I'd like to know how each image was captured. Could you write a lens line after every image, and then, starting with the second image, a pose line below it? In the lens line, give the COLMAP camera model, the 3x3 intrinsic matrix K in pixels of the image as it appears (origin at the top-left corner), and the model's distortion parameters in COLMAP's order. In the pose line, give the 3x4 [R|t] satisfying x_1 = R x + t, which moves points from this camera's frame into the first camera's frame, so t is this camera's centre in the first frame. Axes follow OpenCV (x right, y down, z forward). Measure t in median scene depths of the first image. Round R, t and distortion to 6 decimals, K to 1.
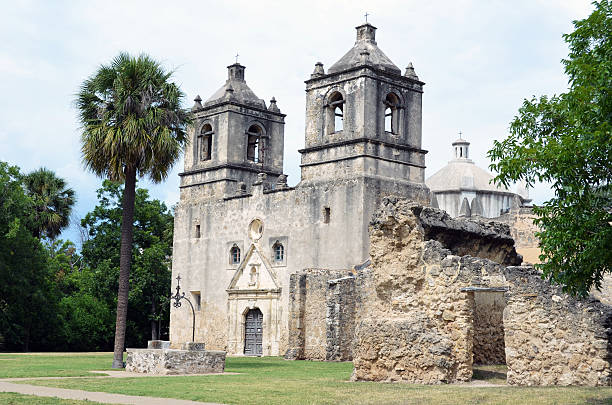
lens RADIAL K [[932.8, 0, 306.0], [0, 932.8, 202.5], [0, 0, 1]] dist [-0.028395, -0.028000]
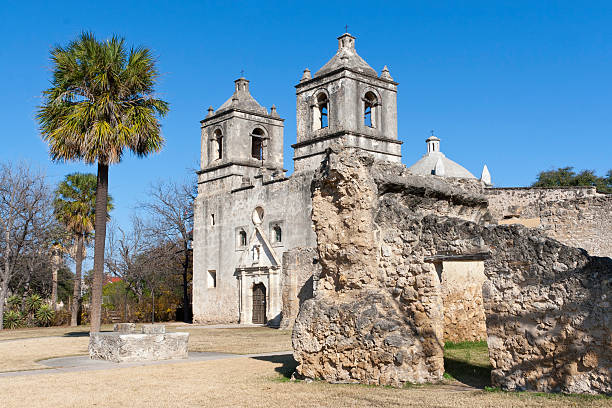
lens RADIAL K [[669.4, 0, 315.8], [0, 669.4, 204.4], [0, 0, 1]] dist [0.000600, -0.000889]
pose [[0.999214, -0.036275, -0.015964, 0.032804], [0.036310, 0.999339, 0.001871, 0.016616], [0.015886, -0.002450, 0.999871, 0.169173]]
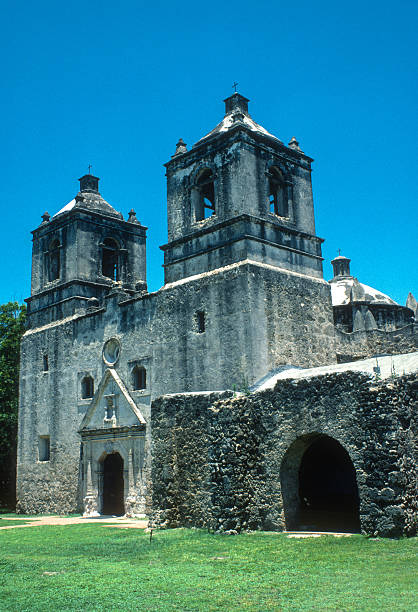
lens RADIAL K [[684.9, 0, 181.1], [0, 684.9, 291.8], [0, 0, 1]] dist [-0.059996, 0.019104]
pose [[0.998757, -0.047439, 0.015276, -0.000728], [0.048927, 0.991648, -0.119335, 0.051610], [-0.009487, 0.119934, 0.992737, 0.426719]]
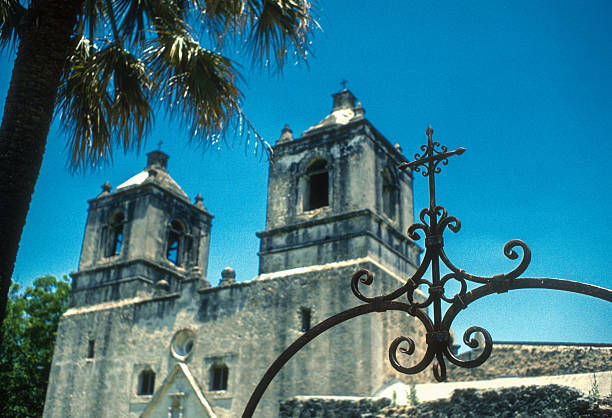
lens RADIAL K [[684.9, 0, 287.9], [0, 684.9, 181.9], [0, 0, 1]] dist [-0.059996, 0.019104]
pose [[0.974550, 0.110442, 0.195075, -0.092656], [-0.048471, 0.953446, -0.297644, 0.062764], [-0.218866, 0.280614, 0.934534, 0.484461]]
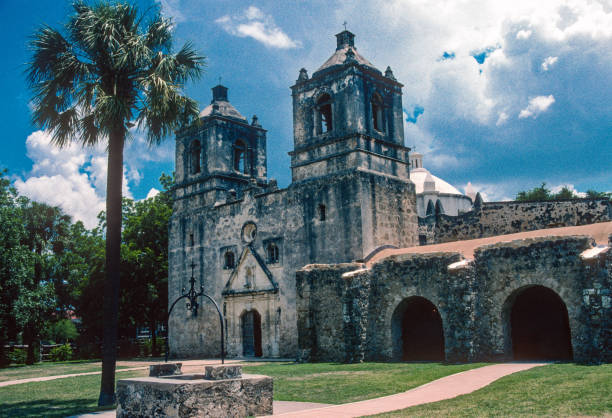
lens RADIAL K [[646.9, 0, 306.0], [0, 646.9, 209.0], [0, 0, 1]] dist [-0.021374, -0.001364]
pose [[0.995968, -0.048258, 0.075619, -0.044912], [0.051125, 0.998027, -0.036445, 0.032516], [-0.073711, 0.040164, 0.996471, 0.290632]]
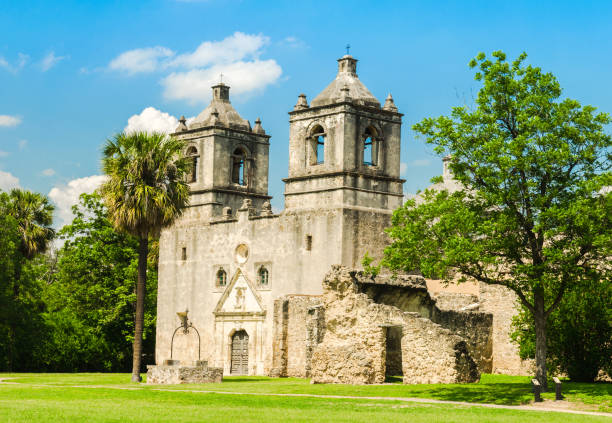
lens RADIAL K [[1277.0, 0, 306.0], [0, 1277.0, 211.5], [0, 0, 1]] dist [0.044430, 0.038976]
pose [[0.999994, -0.000875, 0.003285, 0.013616], [0.000783, 0.999608, 0.027970, -0.059709], [-0.003308, -0.027967, 0.999603, -0.431301]]
